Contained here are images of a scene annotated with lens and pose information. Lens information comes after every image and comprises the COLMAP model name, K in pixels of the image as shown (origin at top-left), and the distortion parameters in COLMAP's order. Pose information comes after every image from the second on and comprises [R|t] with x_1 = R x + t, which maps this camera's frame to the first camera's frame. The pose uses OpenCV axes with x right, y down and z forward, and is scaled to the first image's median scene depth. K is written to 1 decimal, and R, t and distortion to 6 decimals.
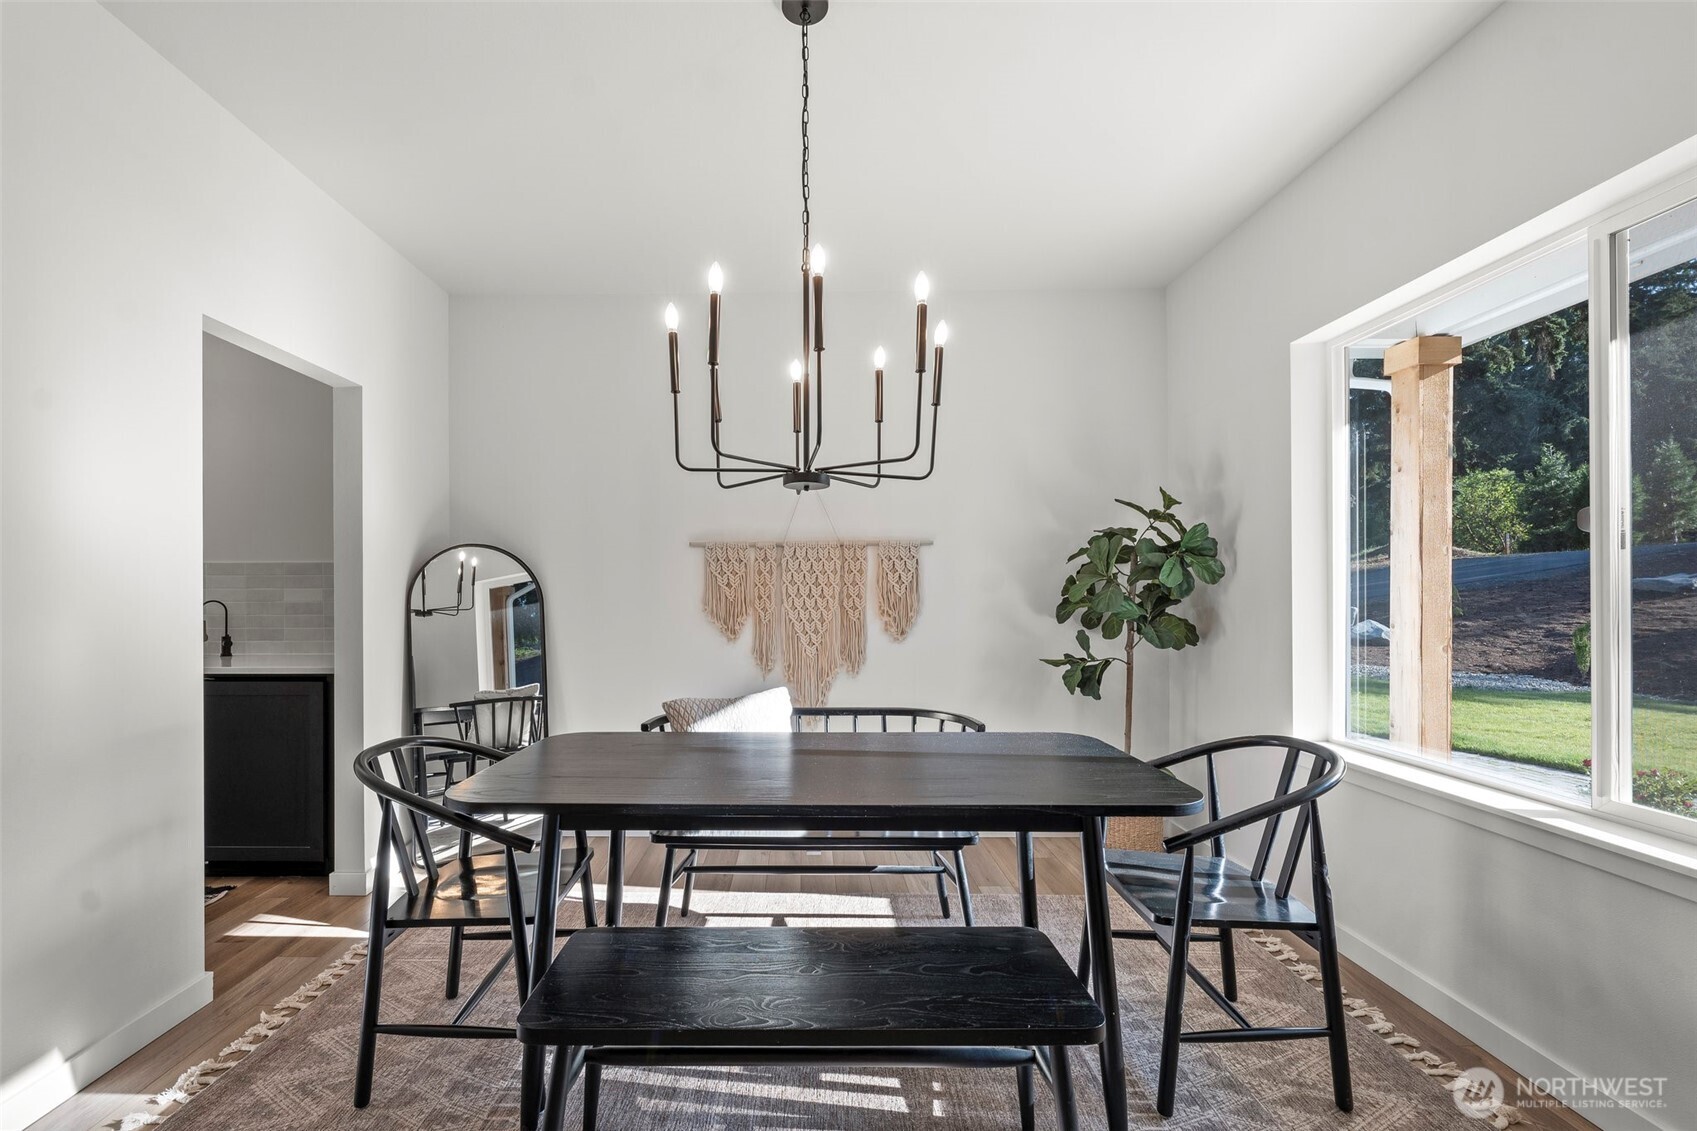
lens RADIAL K [[705.7, 0, 821.1], [0, 705.7, 597.4], [0, 0, 1]] dist [0.000583, 0.000006]
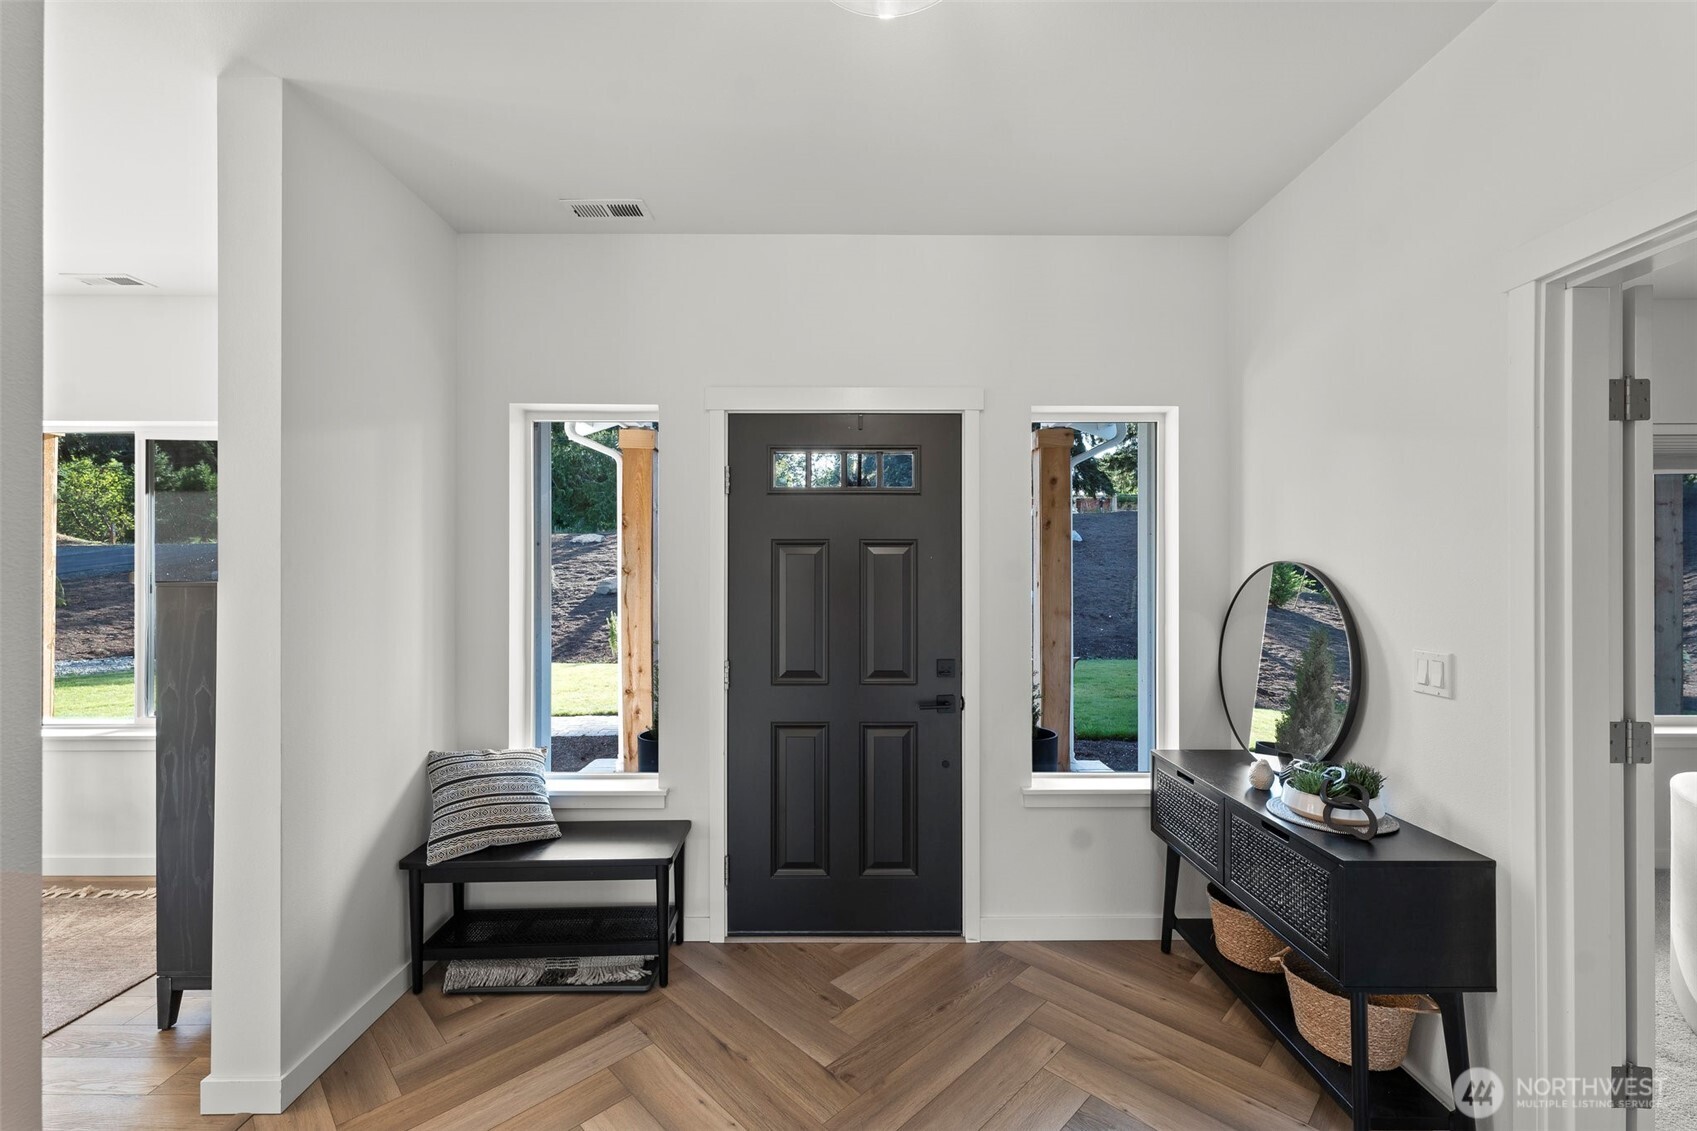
lens RADIAL K [[695.5, 0, 849.4], [0, 695.5, 572.0], [0, 0, 1]] dist [-0.000571, 0.000681]
pose [[-0.010883, 0.006845, 0.999917, -0.087571], [-0.005239, 0.999962, -0.006902, -0.014551], [-0.999927, -0.005313, -0.010847, -0.096529]]
